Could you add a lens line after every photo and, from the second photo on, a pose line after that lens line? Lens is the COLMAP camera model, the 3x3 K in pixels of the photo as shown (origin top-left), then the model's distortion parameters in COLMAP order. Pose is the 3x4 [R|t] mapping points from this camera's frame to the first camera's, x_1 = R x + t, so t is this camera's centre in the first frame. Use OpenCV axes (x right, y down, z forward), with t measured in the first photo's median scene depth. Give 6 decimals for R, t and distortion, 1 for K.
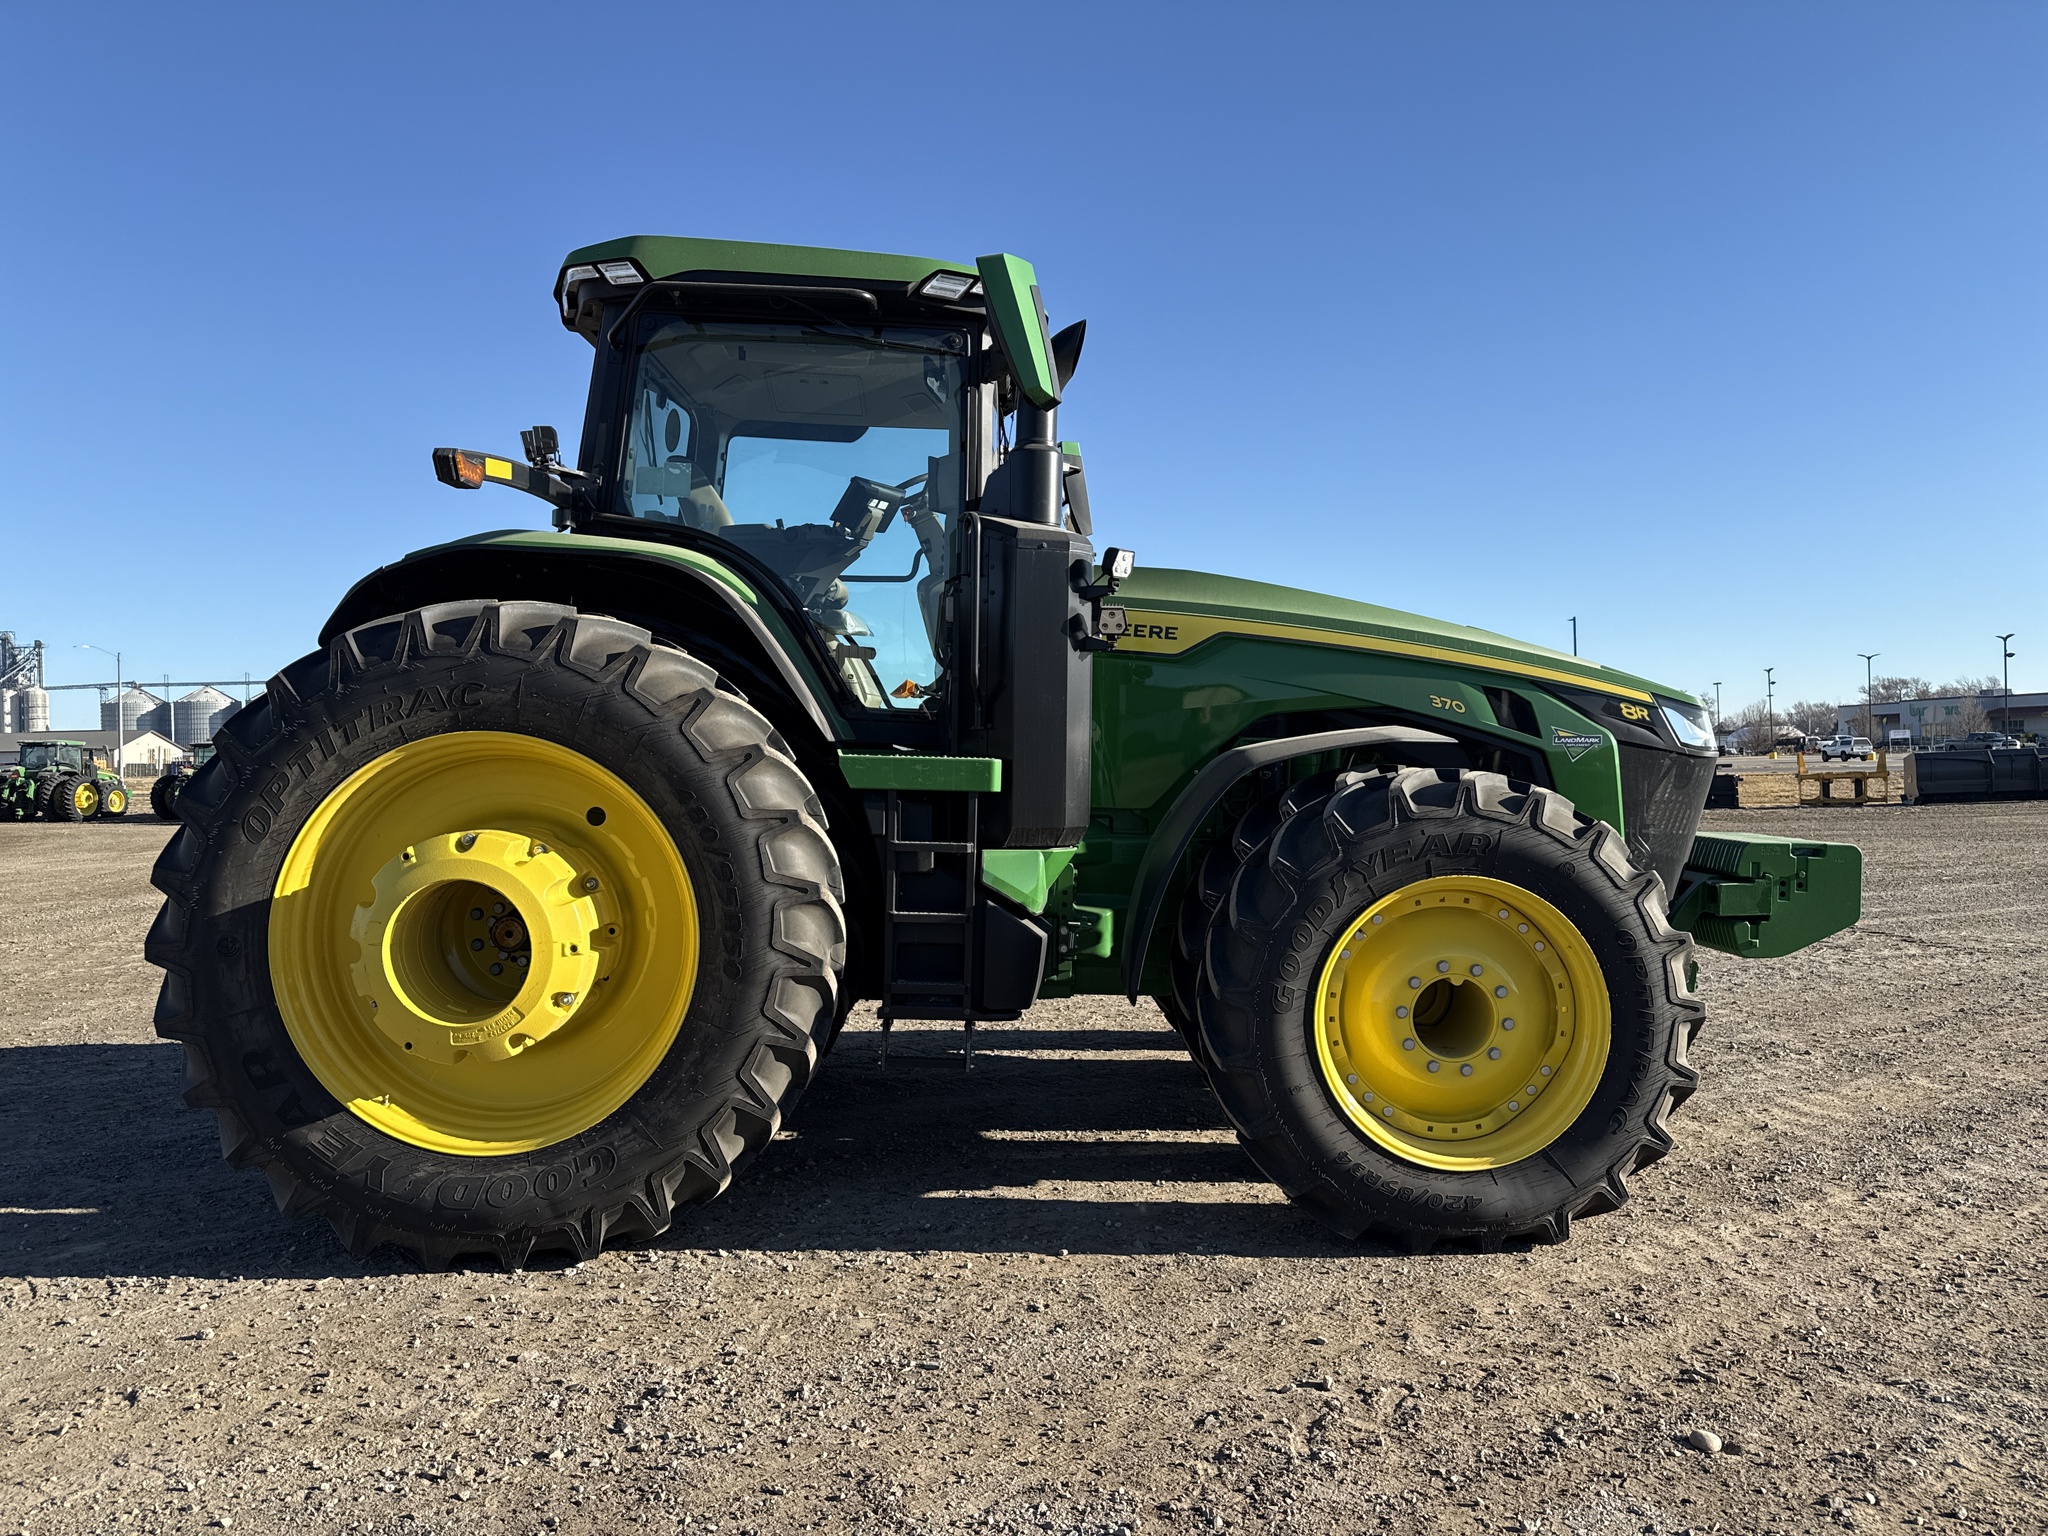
lens RADIAL K [[1421.1, 0, 1028.2], [0, 1421.1, 759.6], [0, 0, 1]] dist [0.171160, -0.312431]
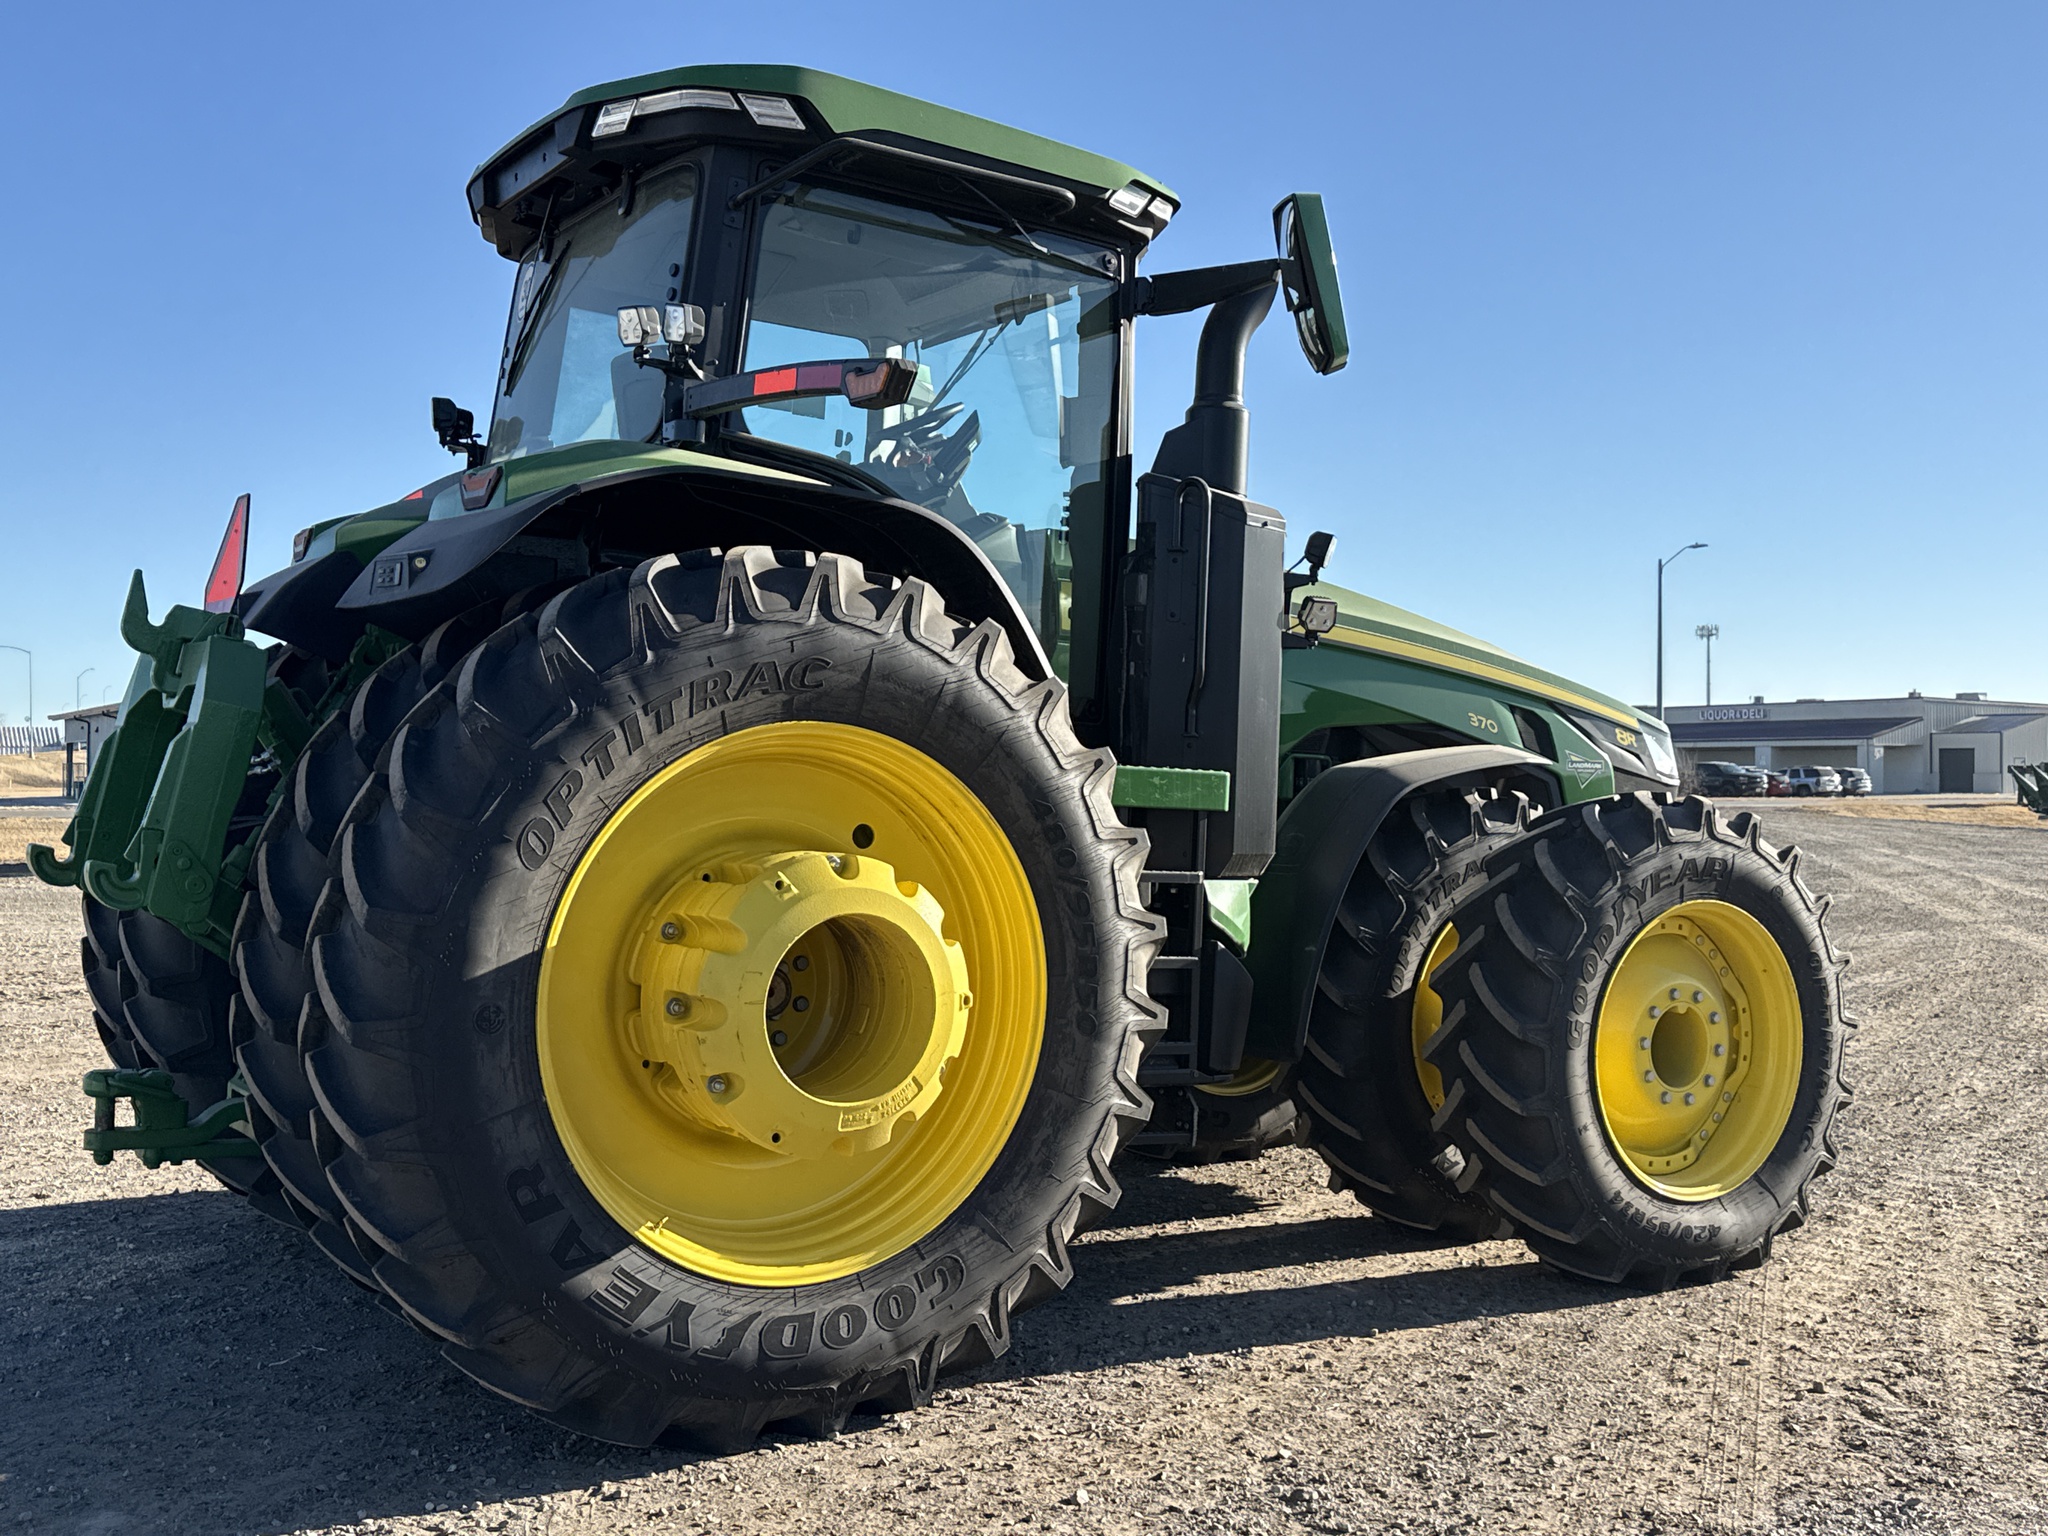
lens RADIAL K [[2079.6, 0, 1024.0], [0, 2079.6, 768.0], [0, 0, 1]] dist [0.136893, -0.014093]
pose [[0.854510, 0.021453, 0.518992, -0.850140], [-0.016192, 0.999761, -0.014665, 0.018936], [-0.519183, 0.004128, 0.854653, 0.007505]]
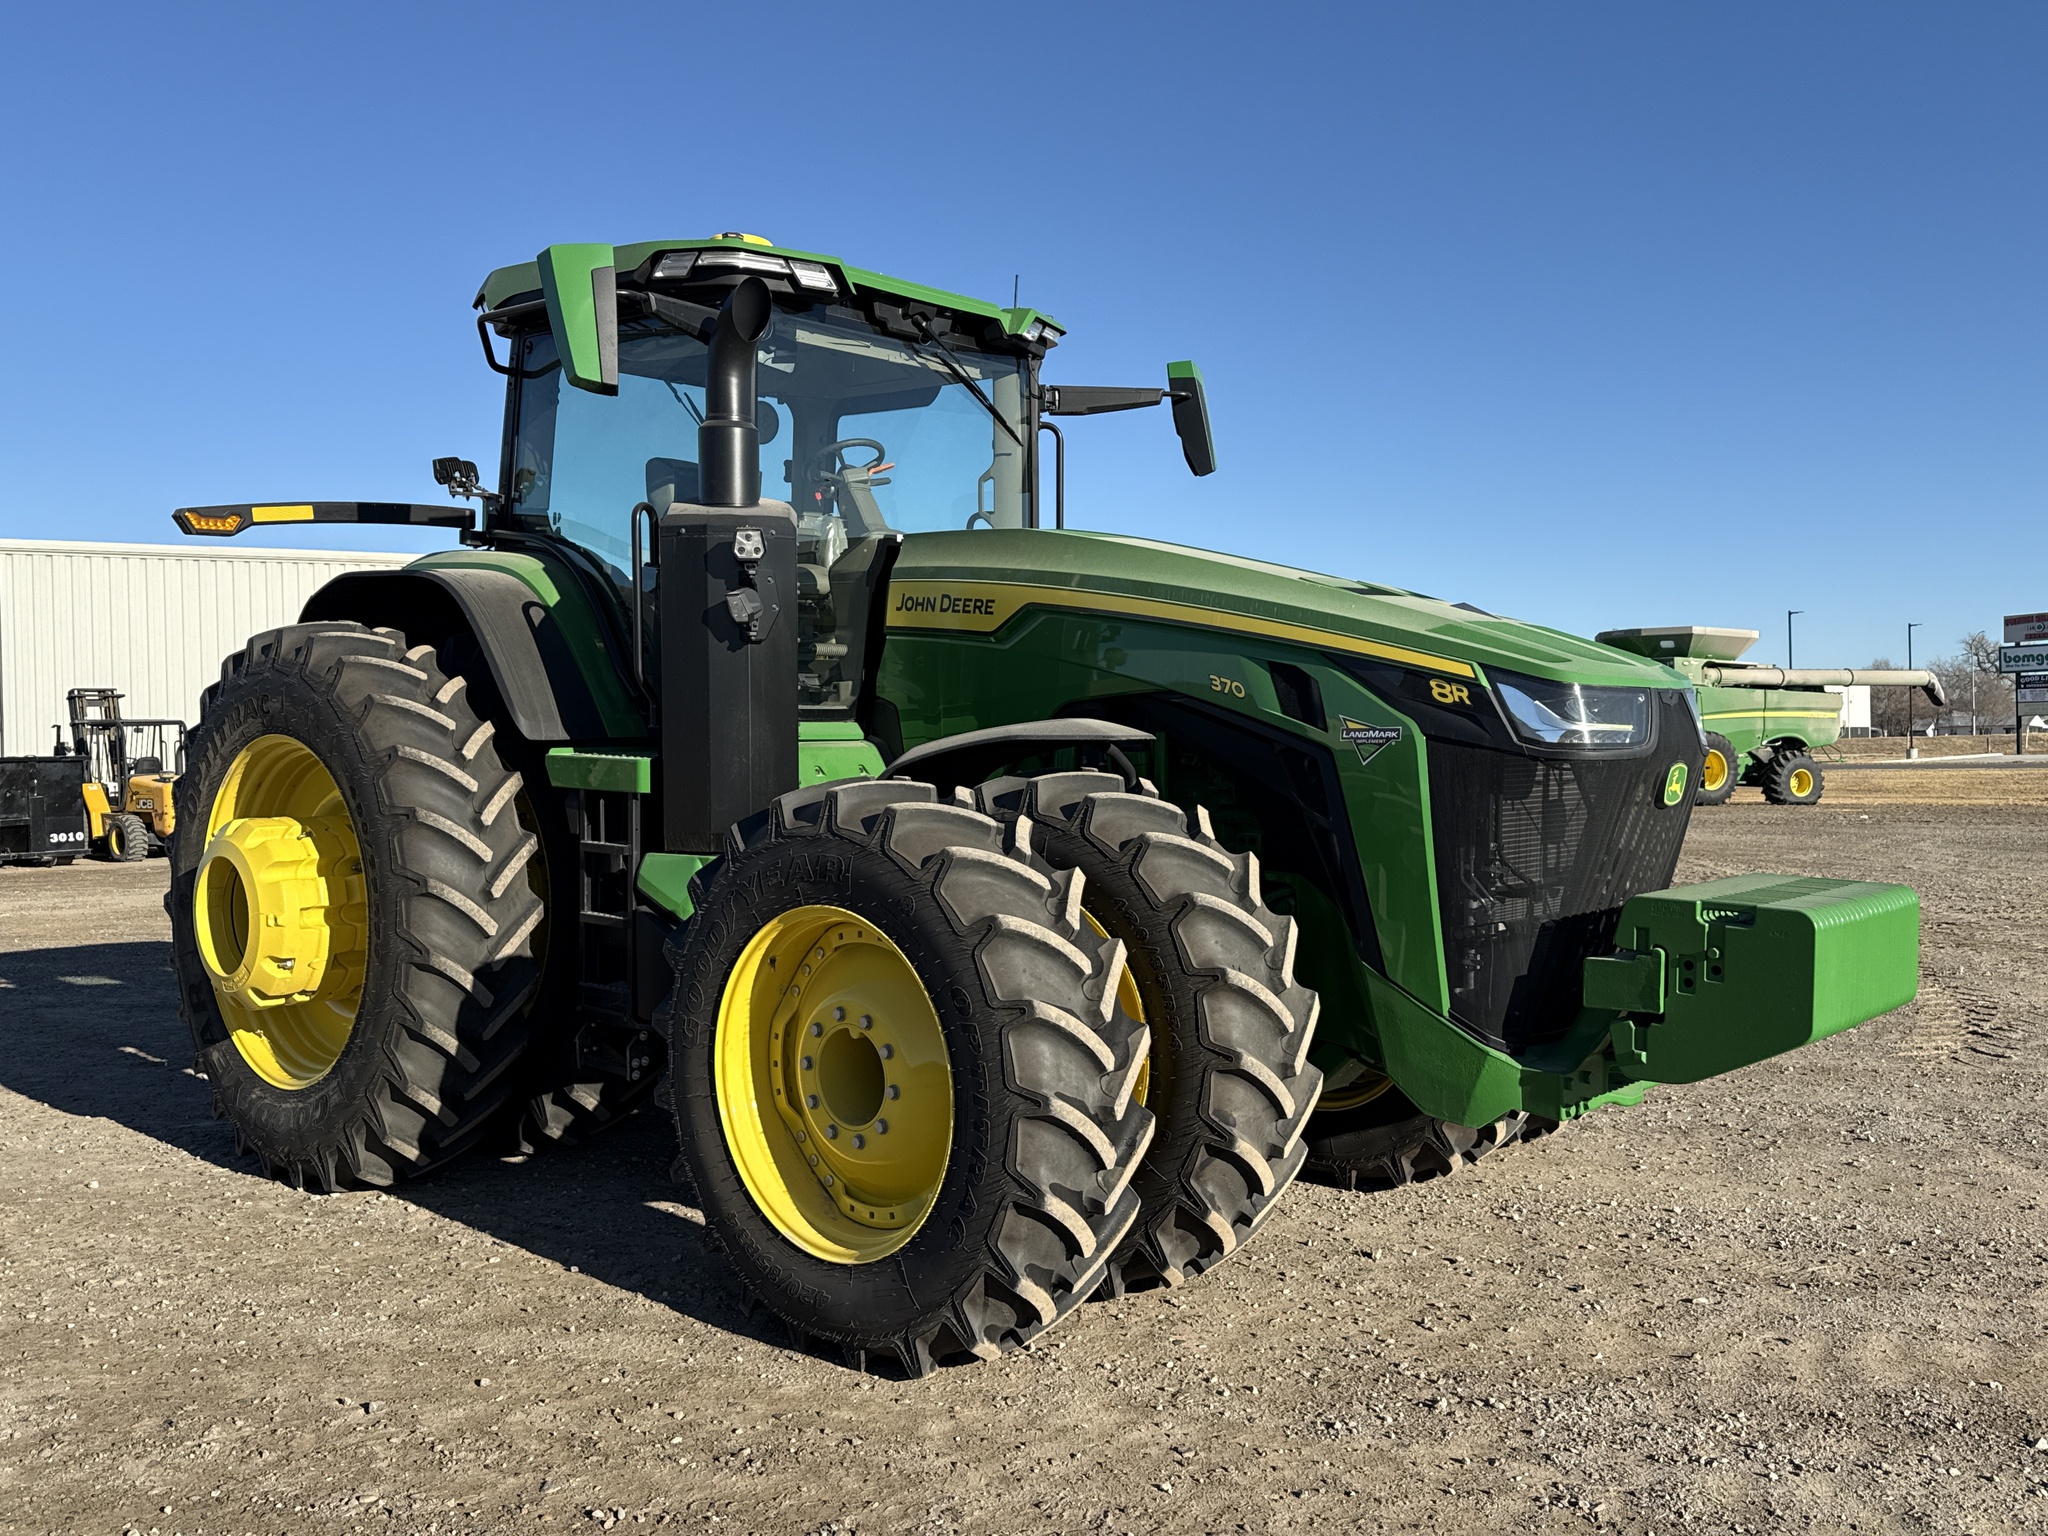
lens RADIAL K [[1733.6, 0, 1021.6], [0, 1733.6, 749.6], [0, 0, 1]] dist [0.137594, -0.013382]
pose [[0.735091, 0.005166, -0.677949, 1.070335], [0.005802, 0.999886, 0.013911, -0.024059], [0.677944, -0.014160, 0.734977, 0.336340]]
